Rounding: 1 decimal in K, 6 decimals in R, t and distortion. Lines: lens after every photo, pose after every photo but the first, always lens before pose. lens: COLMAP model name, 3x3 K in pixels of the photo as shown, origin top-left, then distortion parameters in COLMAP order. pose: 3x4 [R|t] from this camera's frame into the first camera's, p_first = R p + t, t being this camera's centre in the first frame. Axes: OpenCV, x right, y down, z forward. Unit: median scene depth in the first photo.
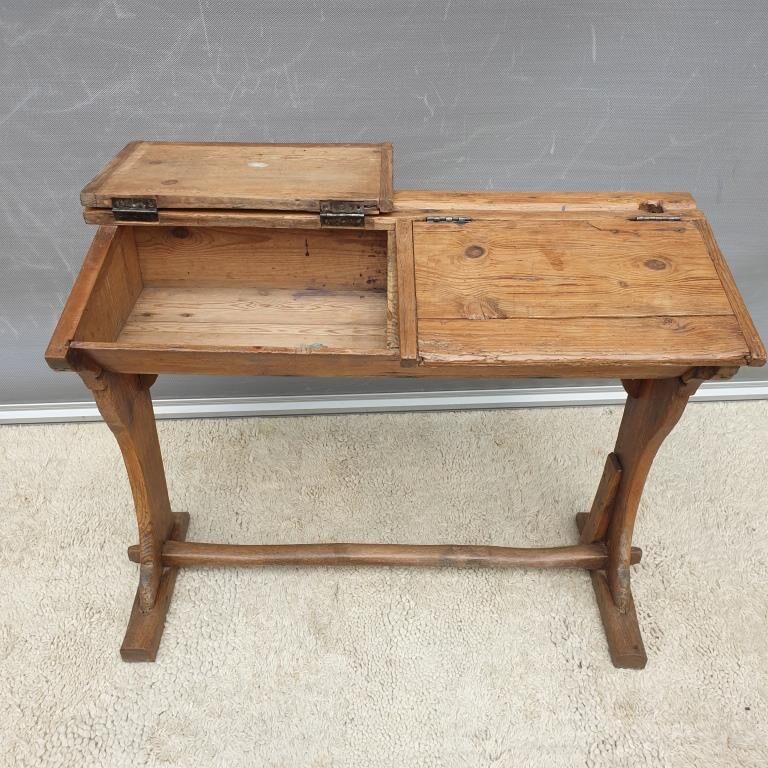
lens RADIAL K [[792.2, 0, 384.7], [0, 792.2, 401.6], [0, 0, 1]] dist [0.002204, 0.000000]
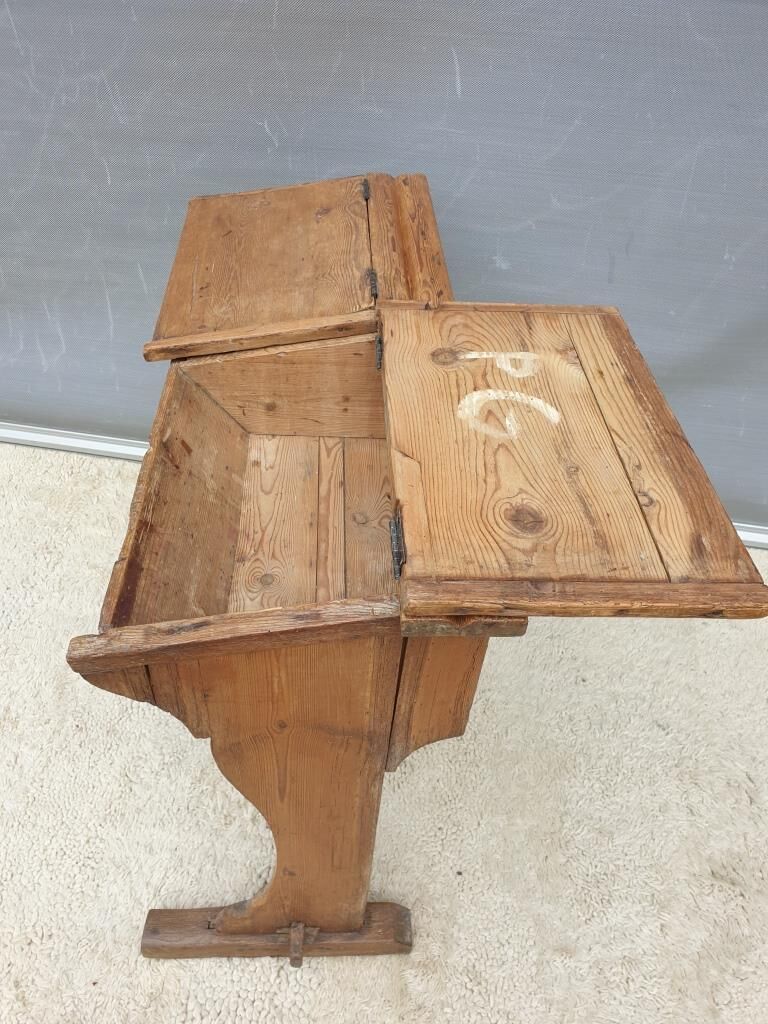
lens RADIAL K [[797.3, 0, 390.3], [0, 797.3, 528.3], [0, 0, 1]] dist [-0.026577, 0.058984]
pose [[0.968135, 0.181358, -0.172696, 0.428838], [-0.167126, 0.981465, 0.093780, -0.052197], [0.186503, -0.061930, 0.980501, 0.136729]]
